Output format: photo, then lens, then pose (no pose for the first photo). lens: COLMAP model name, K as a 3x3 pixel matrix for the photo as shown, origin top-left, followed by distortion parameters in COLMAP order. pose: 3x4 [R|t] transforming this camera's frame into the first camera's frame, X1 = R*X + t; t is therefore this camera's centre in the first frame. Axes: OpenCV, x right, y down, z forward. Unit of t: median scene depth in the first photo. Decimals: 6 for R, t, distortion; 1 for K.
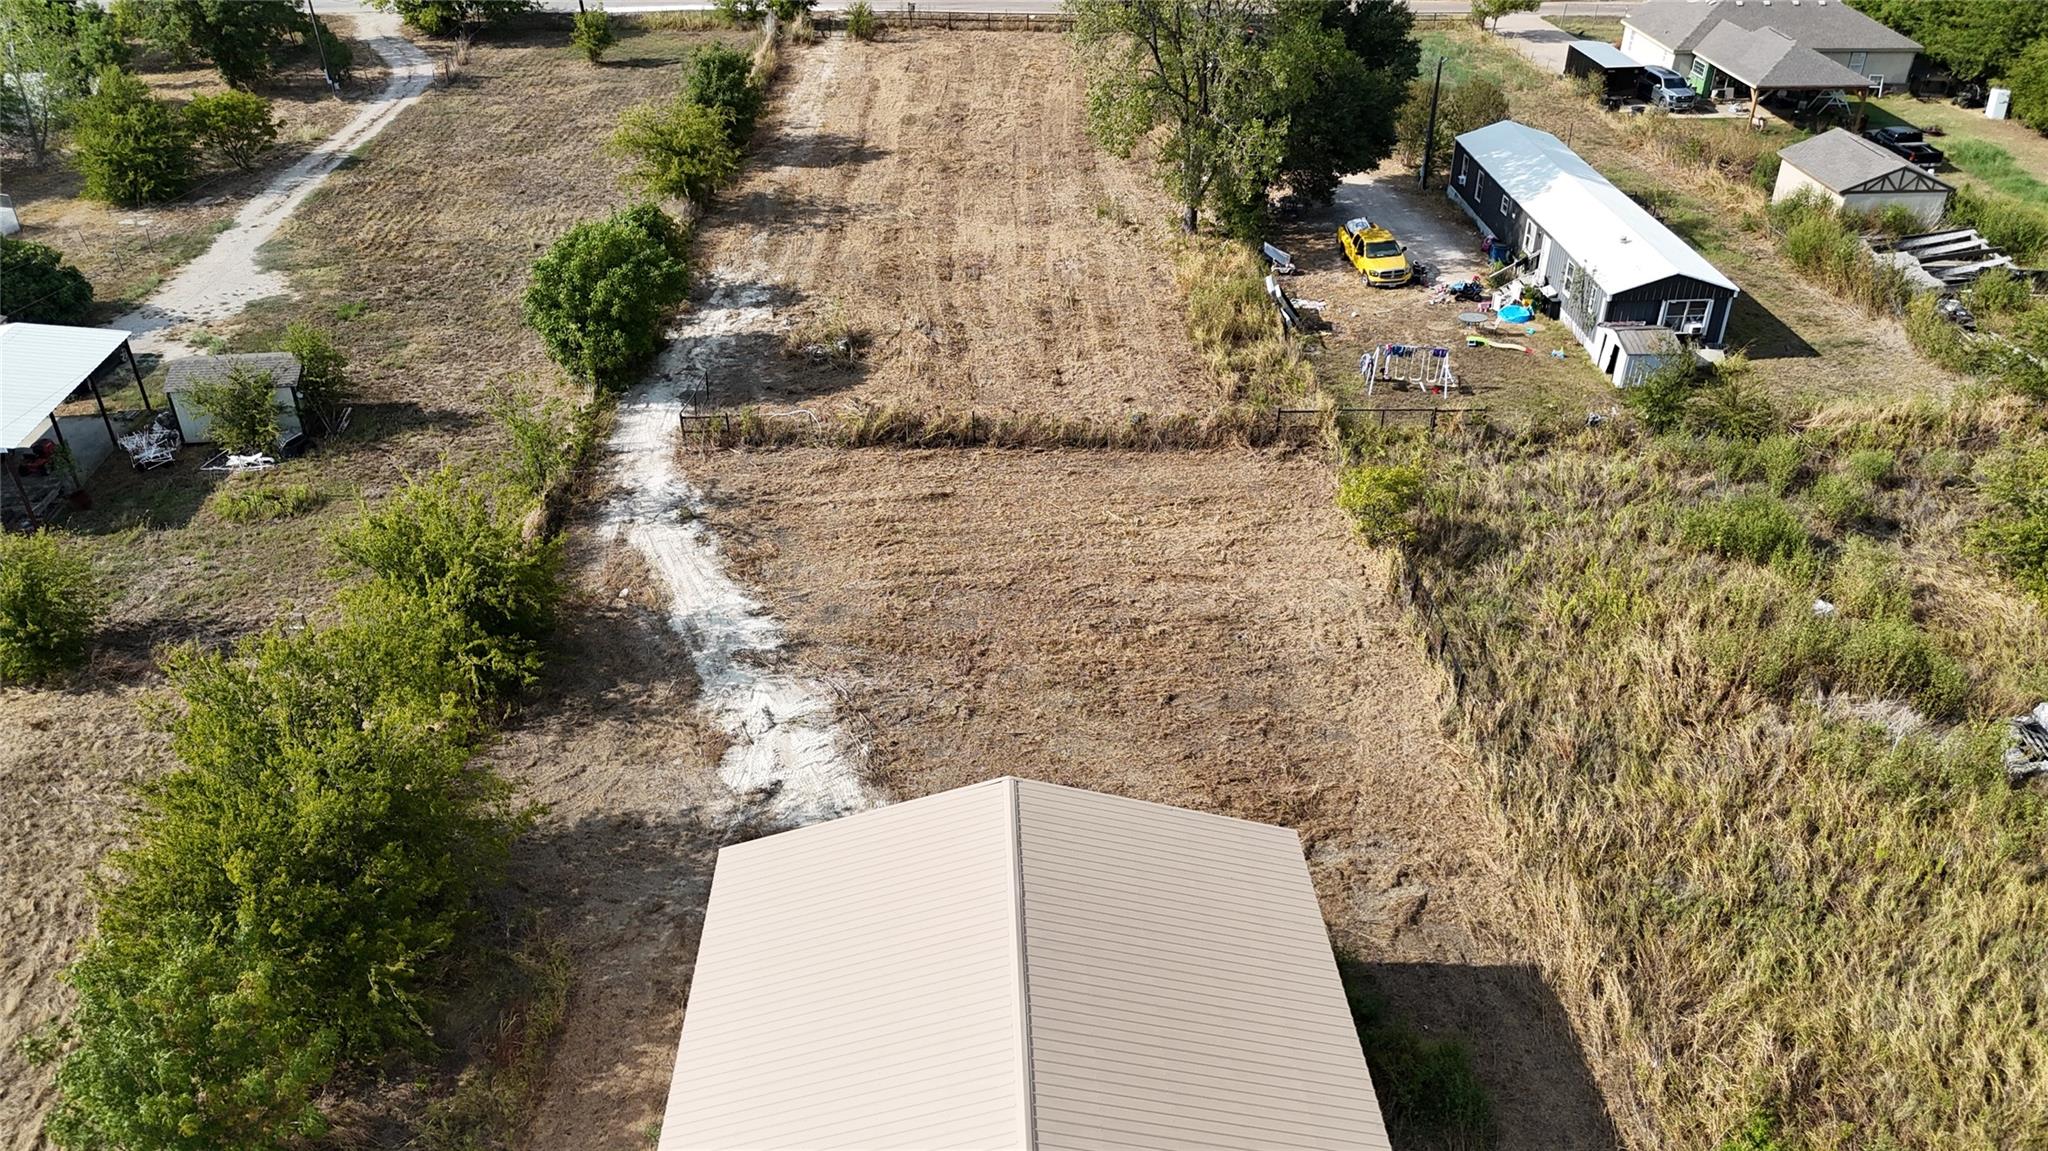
lens RADIAL K [[1502.8, 0, 1024.0], [0, 1502.8, 575.5], [0, 0, 1]] dist [0.090991, -0.086639]
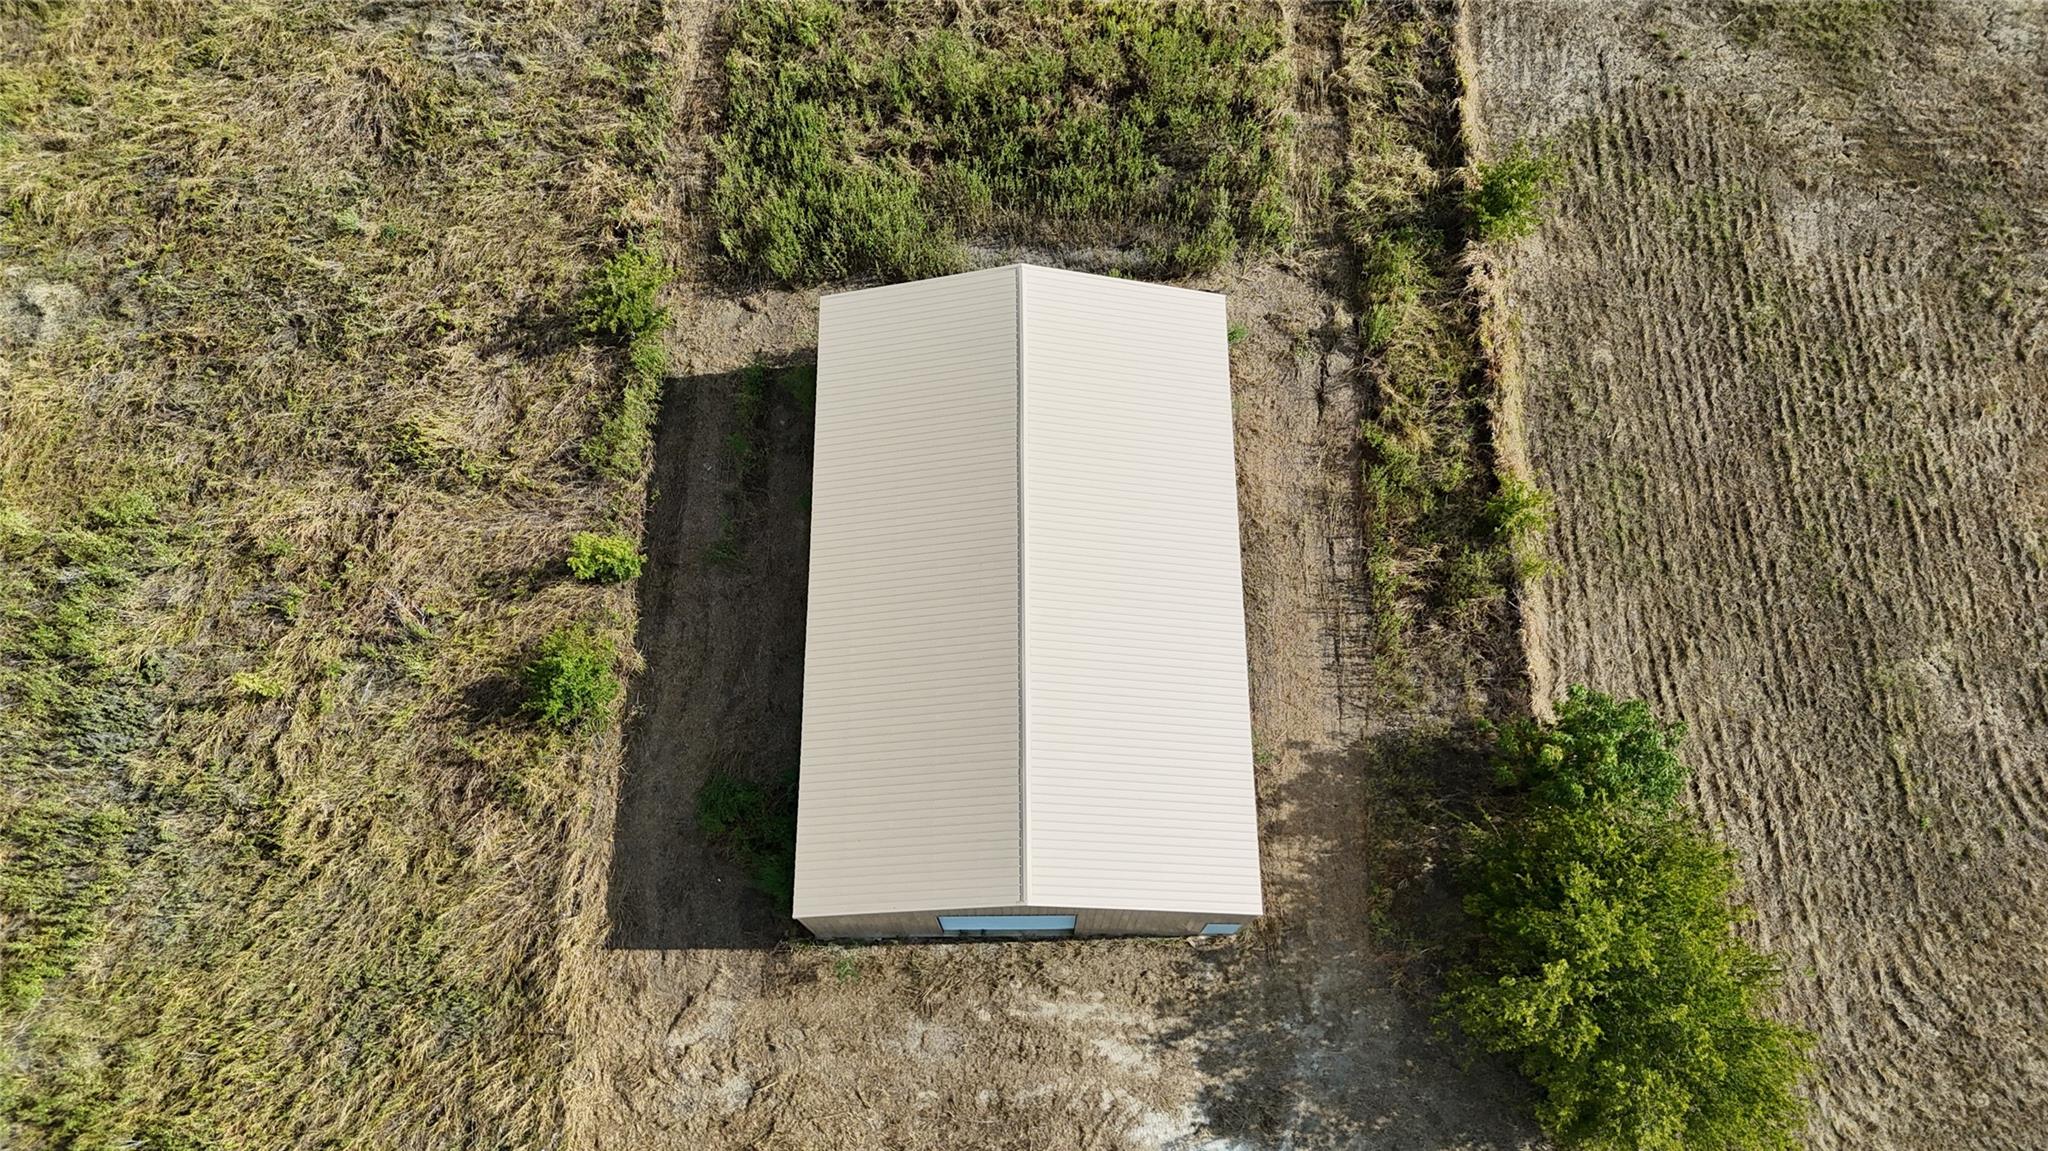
lens RADIAL K [[1502.8, 0, 1024.0], [0, 1502.8, 575.5], [0, 0, 1]] dist [0.090991, -0.086639]
pose [[-0.999416, -0.025450, 0.022805, -0.012300], [0.027257, -0.191169, 0.981179, -0.444454], [-0.020611, 0.981227, 0.191751, 0.225410]]
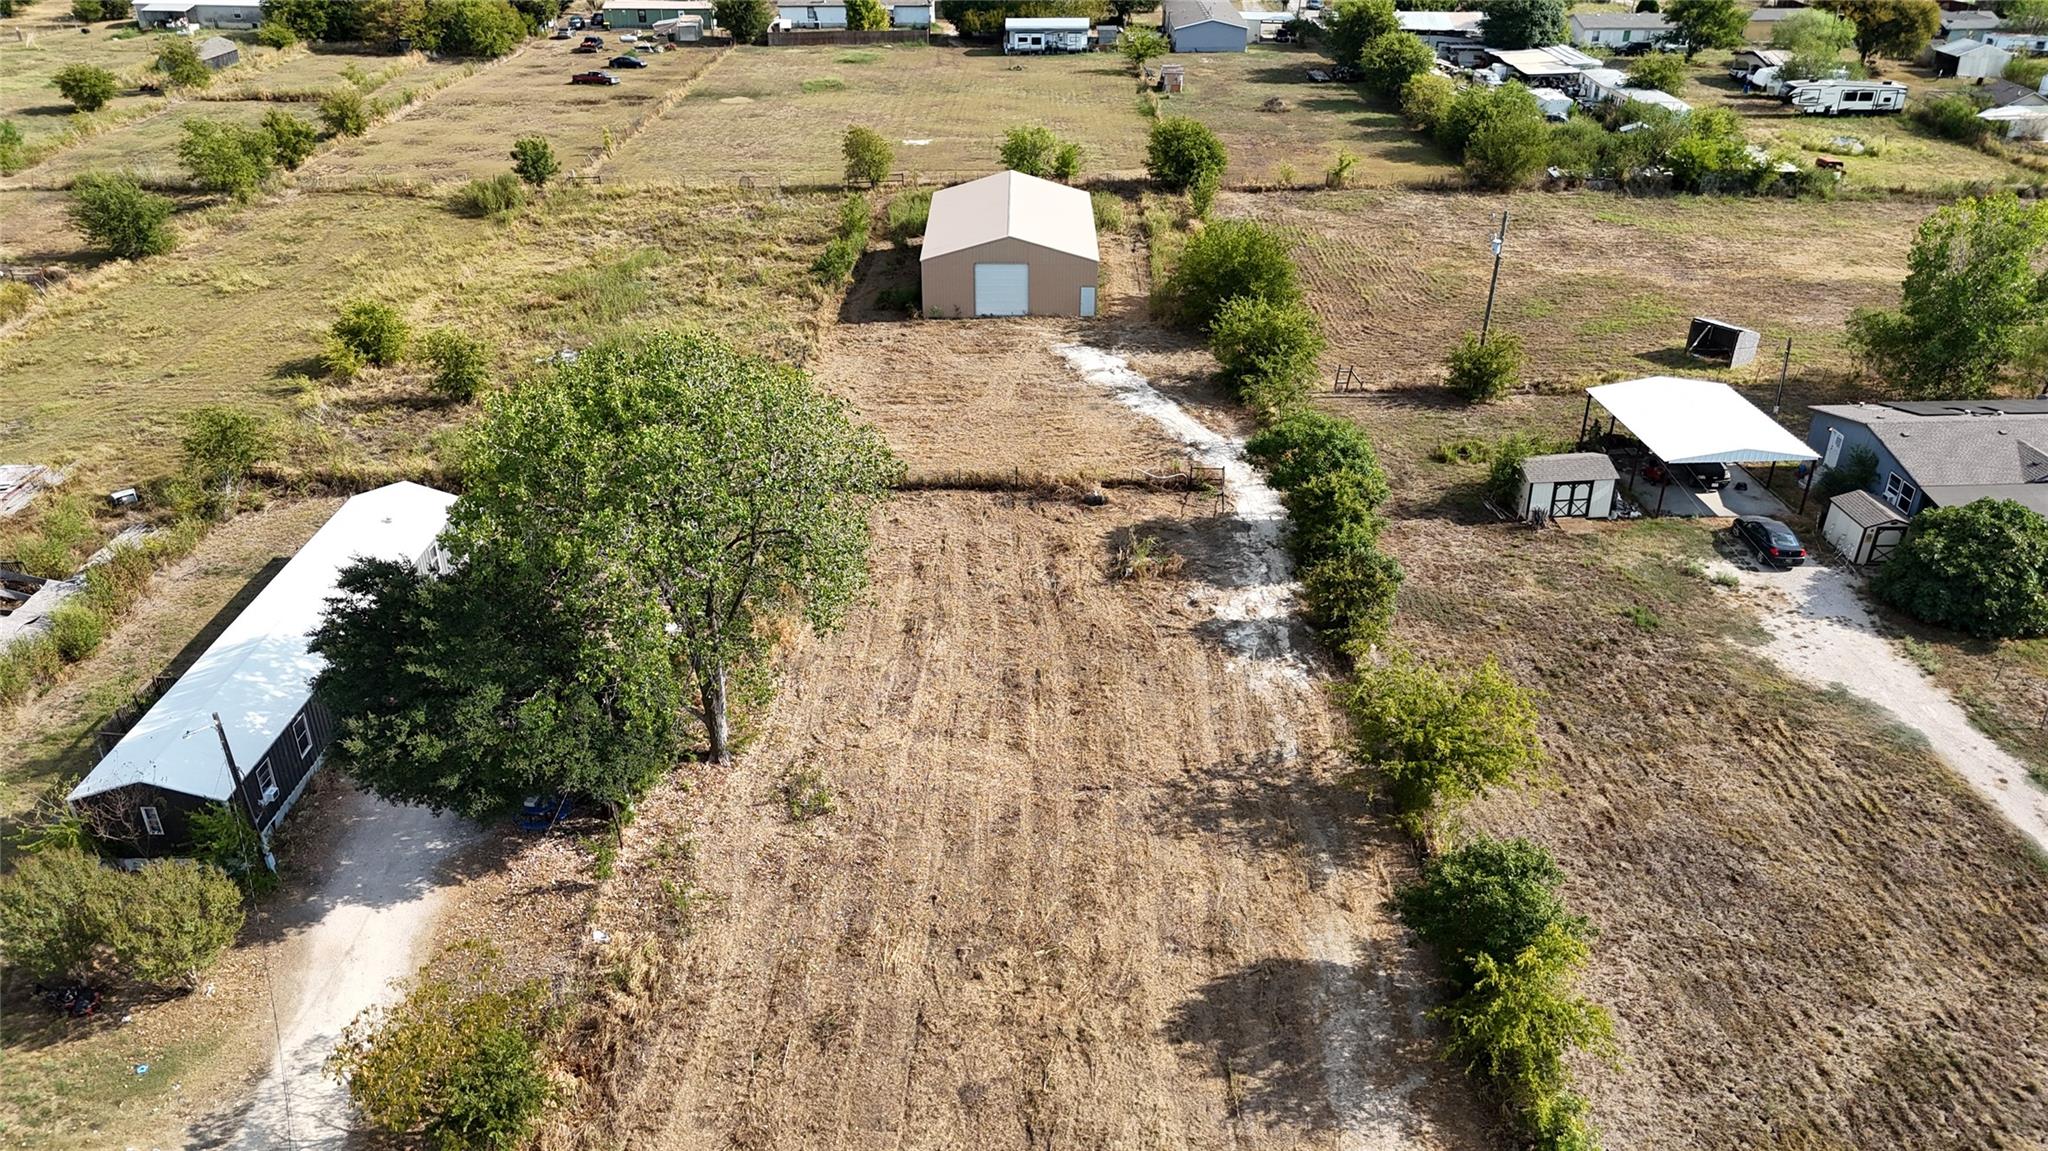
lens RADIAL K [[1507.2, 0, 1024.4], [0, 1507.2, 573.9], [0, 0, 1]] dist [0.089997, -0.088928]
pose [[-0.999249, -0.012655, 0.036630, -0.076039], [0.025165, 0.506945, 0.861611, -1.031603], [-0.029473, 0.861886, -0.506246, 1.463145]]
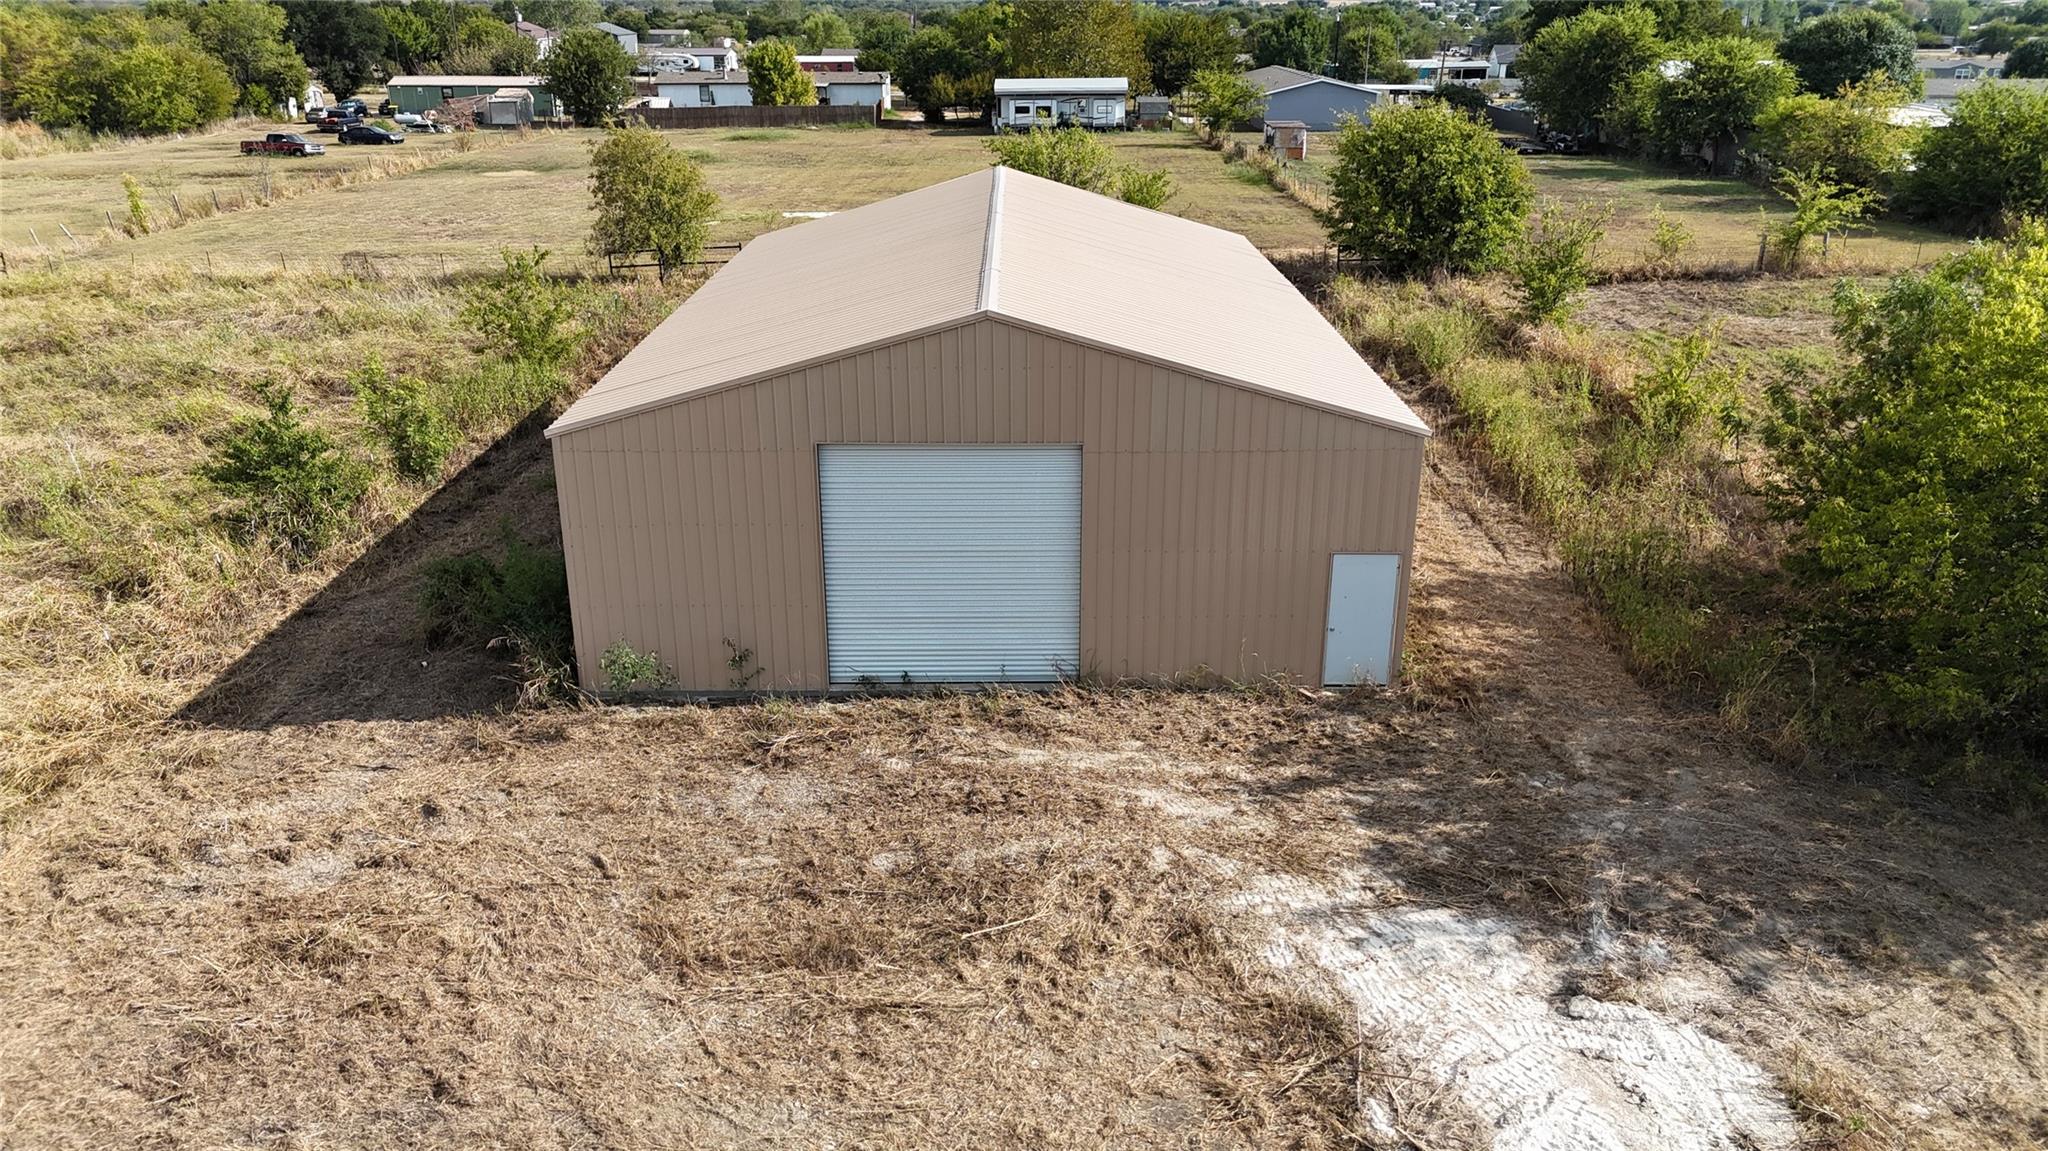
lens RADIAL K [[1502.8, 0, 1024.0], [0, 1502.8, 575.5], [0, 0, 1]] dist [0.090991, -0.086639]
pose [[-0.999378, -0.004256, 0.035015, -0.021528], [0.025119, 0.611041, 0.791200, -0.136472], [-0.024763, 0.791588, -0.610554, 0.660327]]
